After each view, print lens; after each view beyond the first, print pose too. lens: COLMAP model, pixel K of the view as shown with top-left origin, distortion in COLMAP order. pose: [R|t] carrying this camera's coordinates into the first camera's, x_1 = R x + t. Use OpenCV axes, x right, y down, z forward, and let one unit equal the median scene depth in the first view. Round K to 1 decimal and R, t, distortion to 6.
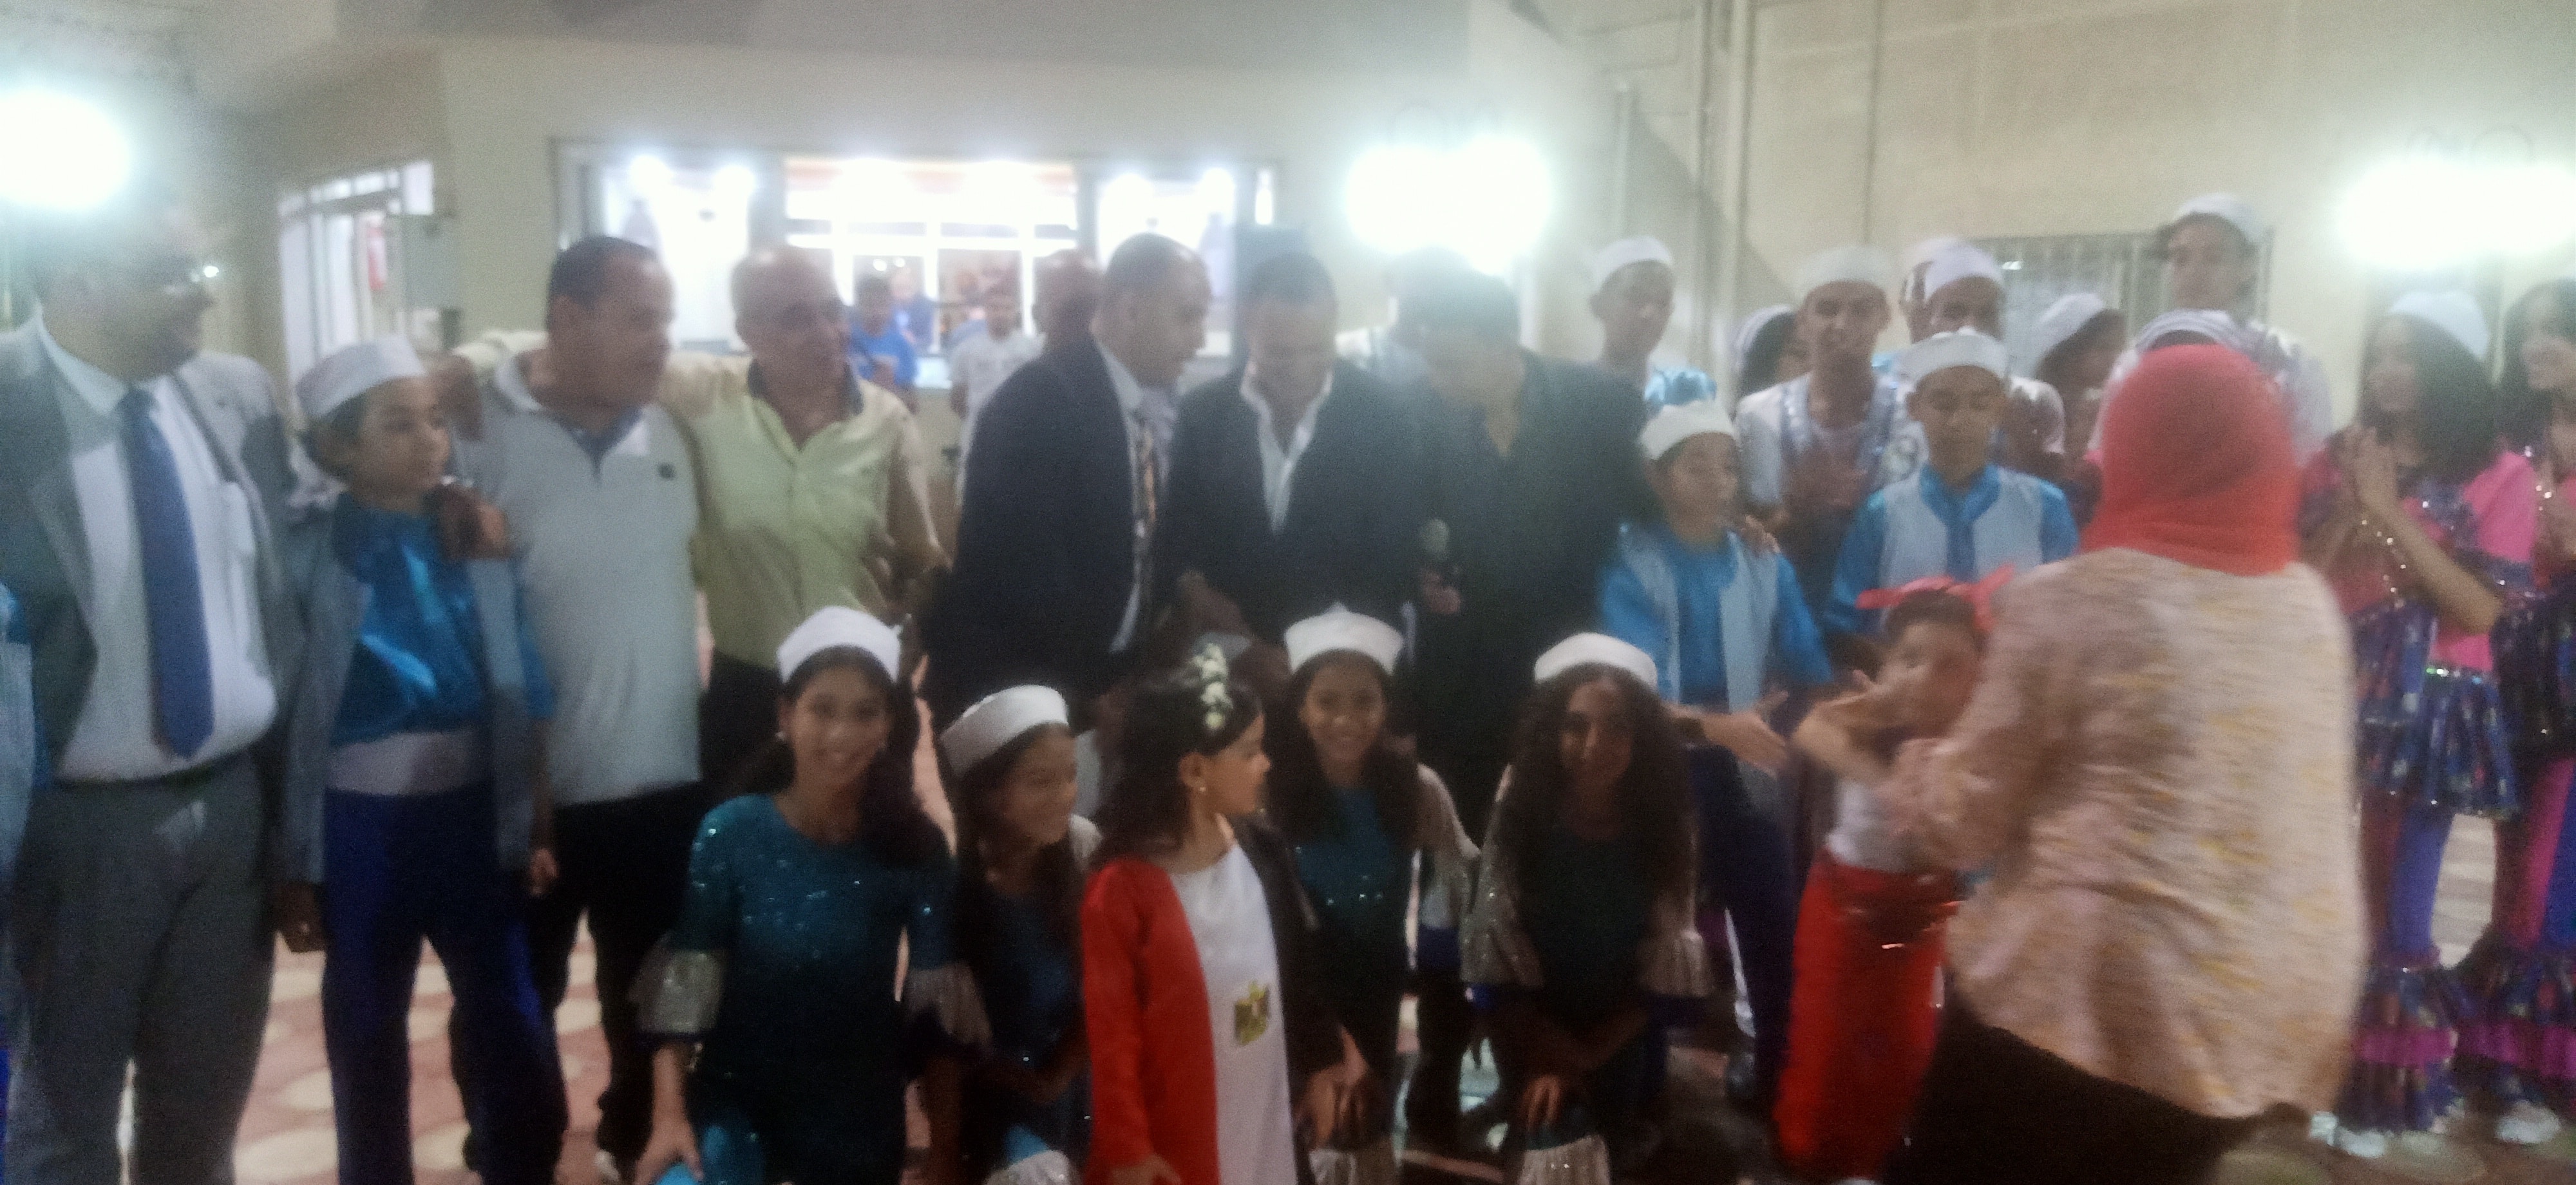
lens RADIAL K [[2018.8, 0, 1288.0], [0, 2018.8, 592.5], [0, 0, 1]] dist [-0.012177, -0.003704]
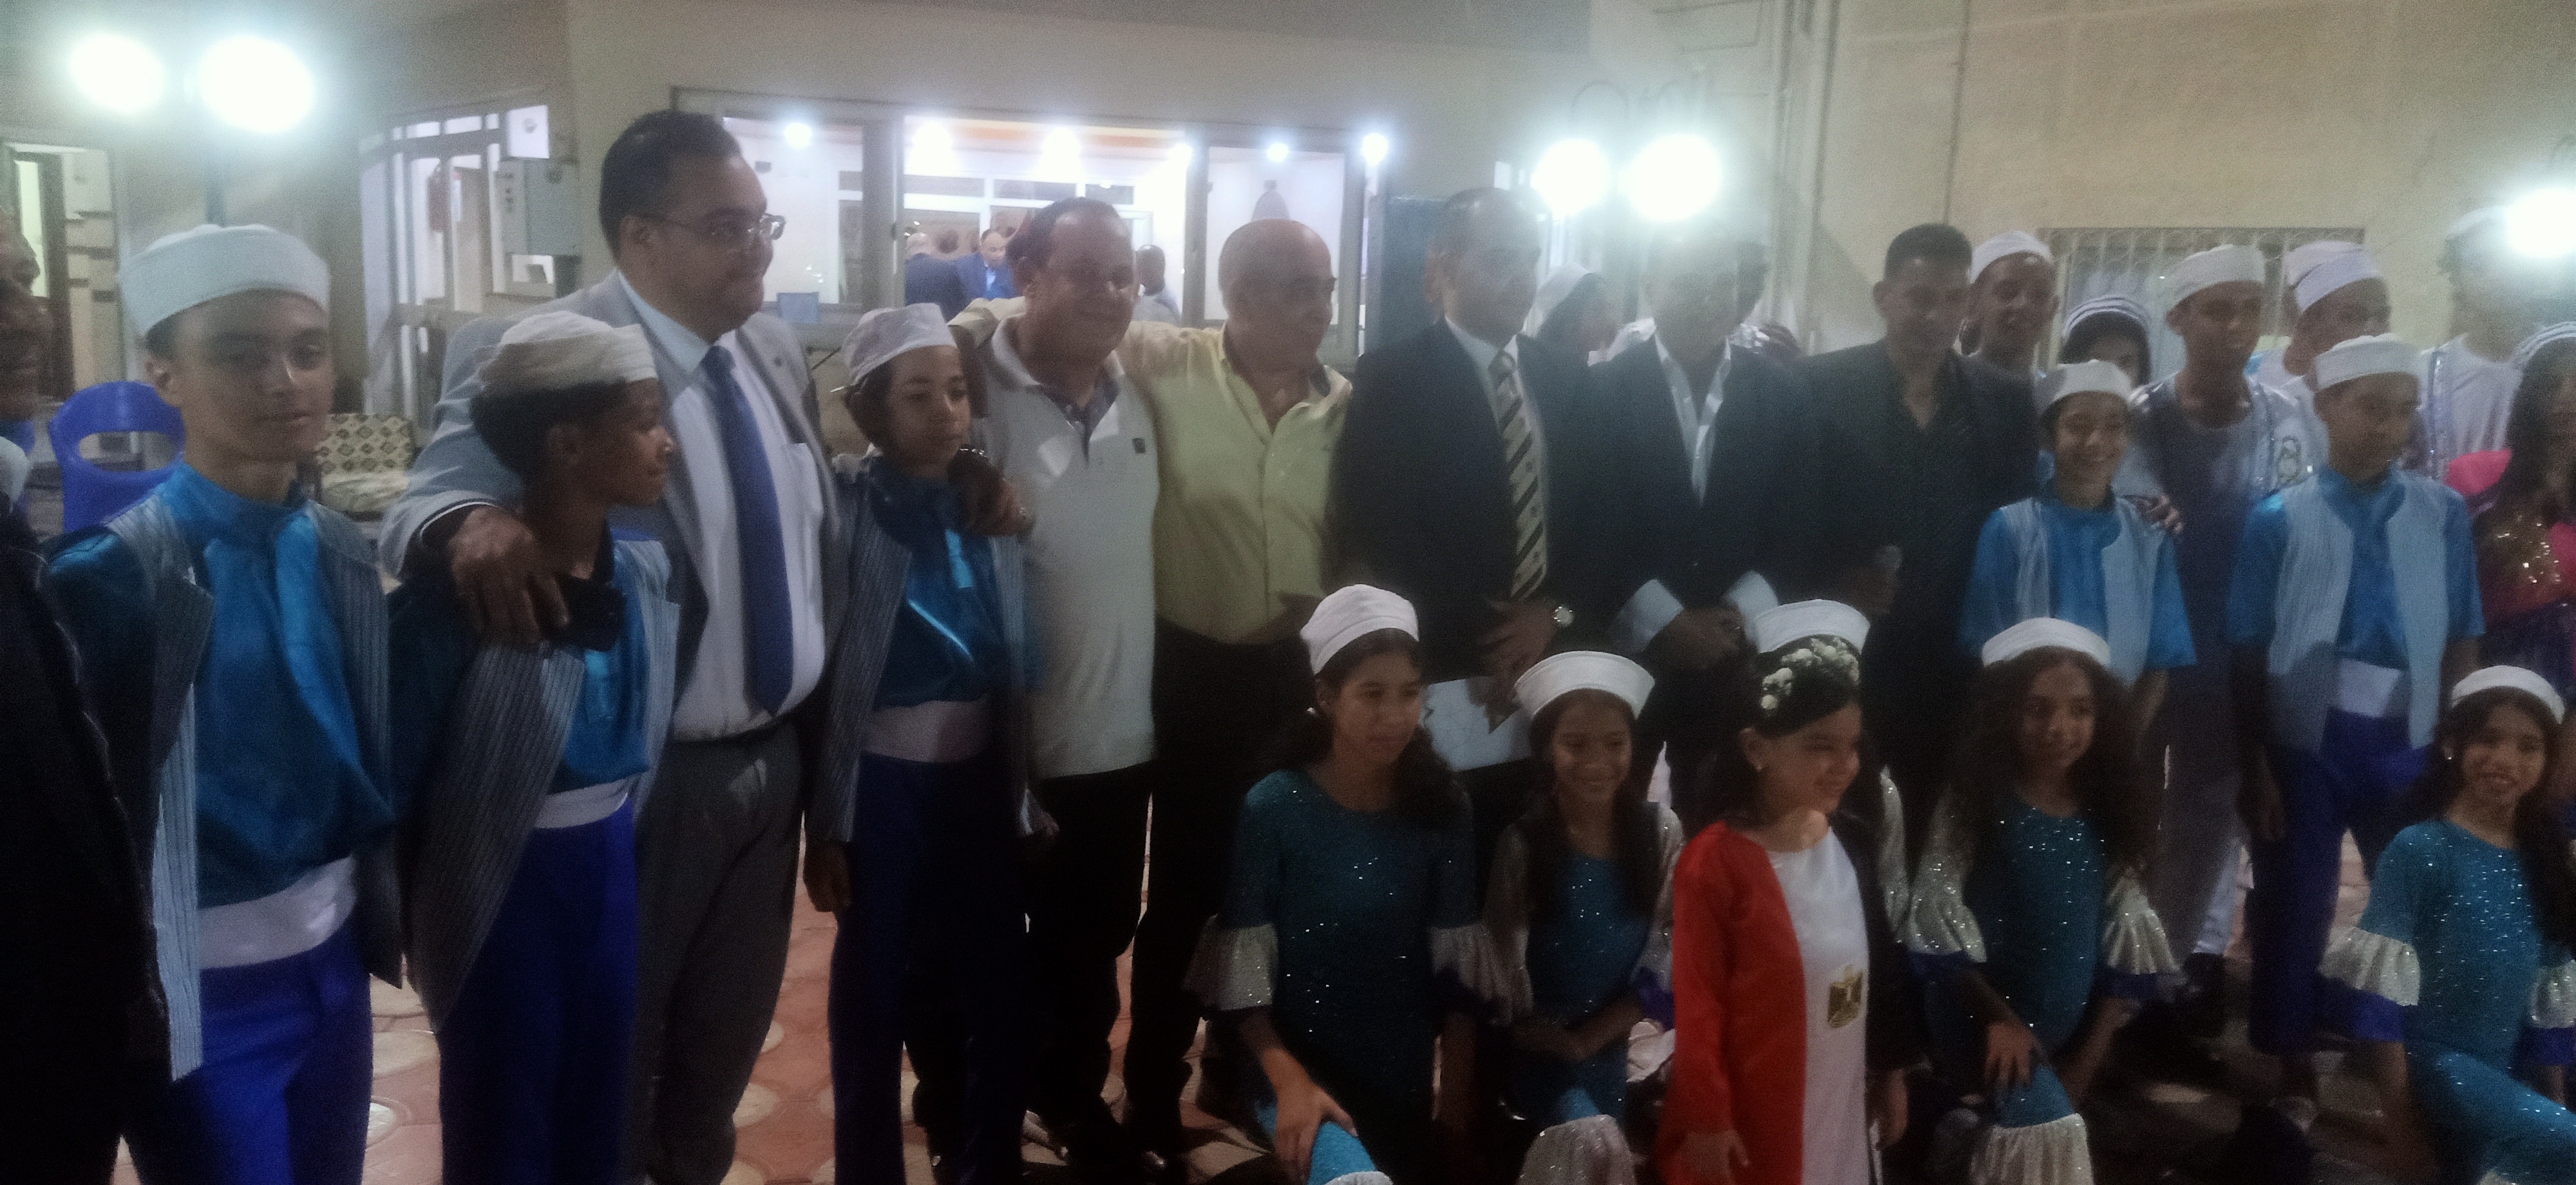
lens RADIAL K [[1996.5, 0, 1288.0], [0, 1996.5, 592.5], [0, 0, 1]] dist [0.004006, -0.002848]
pose [[0.999251, 0.024059, 0.030296, -0.260848], [-0.024630, 0.999524, 0.018594, -0.004418], [-0.029834, -0.019327, 0.999368, -0.000987]]
